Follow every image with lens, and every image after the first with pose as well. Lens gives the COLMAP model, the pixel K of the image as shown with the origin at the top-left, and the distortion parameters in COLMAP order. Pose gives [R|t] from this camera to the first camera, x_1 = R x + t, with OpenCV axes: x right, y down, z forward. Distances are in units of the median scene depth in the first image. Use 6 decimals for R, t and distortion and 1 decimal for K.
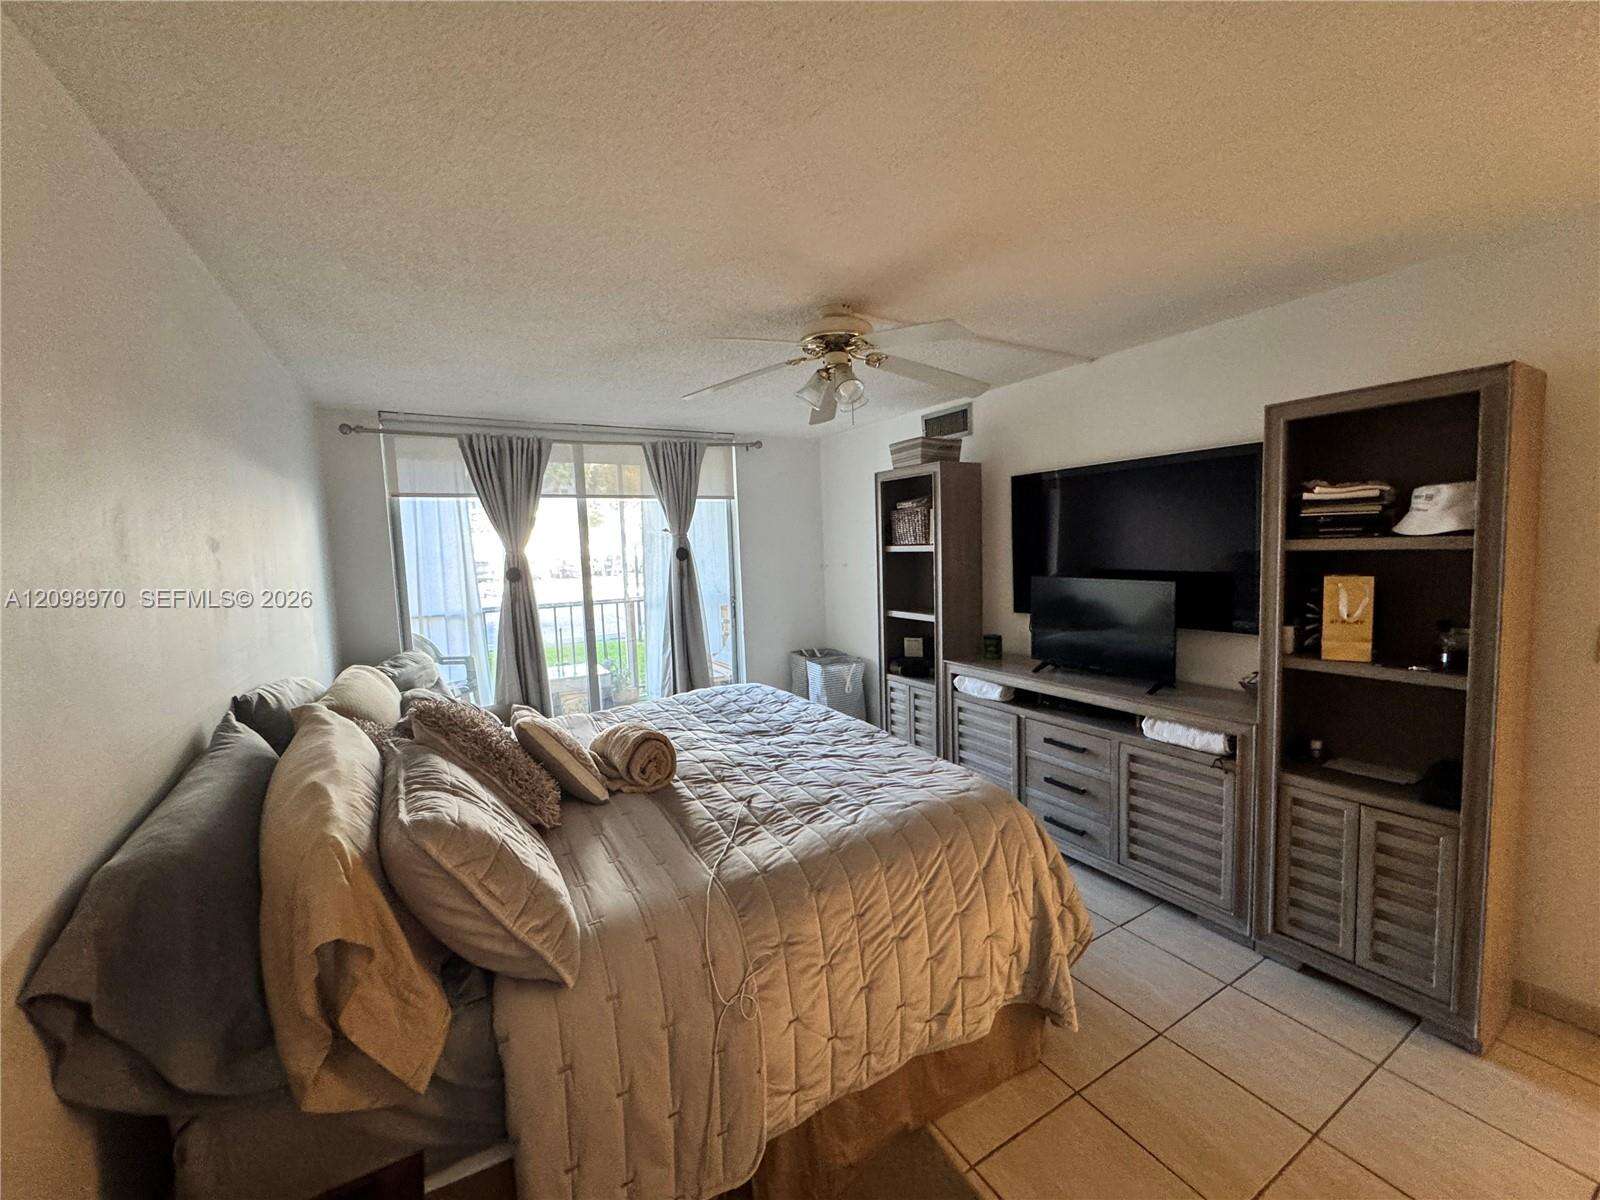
lens RADIAL K [[635.0, 0, 800.0], [0, 635.0, 600.0], [0, 0, 1]] dist [-0.000956, -0.000048]
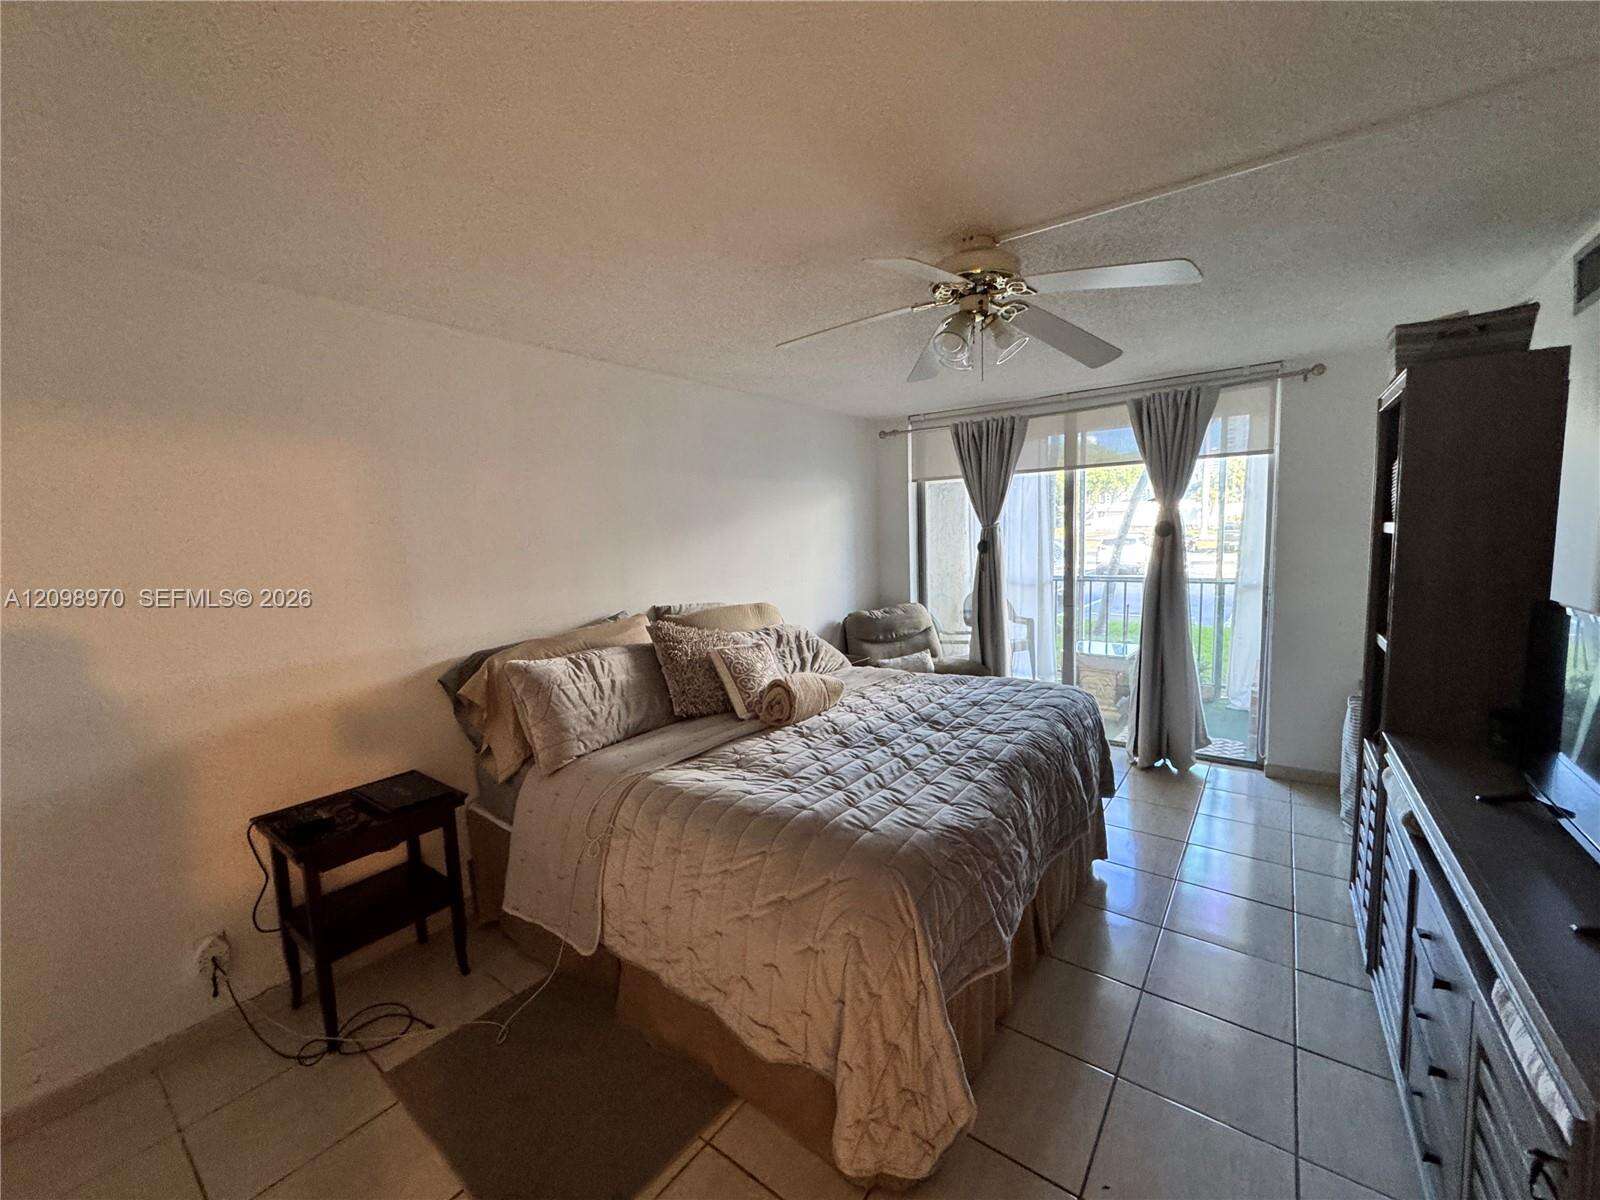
lens RADIAL K [[635.0, 0, 800.0], [0, 635.0, 600.0], [0, 0, 1]] dist [-0.000956, -0.000048]
pose [[0.393852, 0.116633, -0.911744, 0.696648], [-0.065096, 0.992966, 0.098903, -0.056052], [0.916866, 0.020398, 0.398674, 0.422112]]
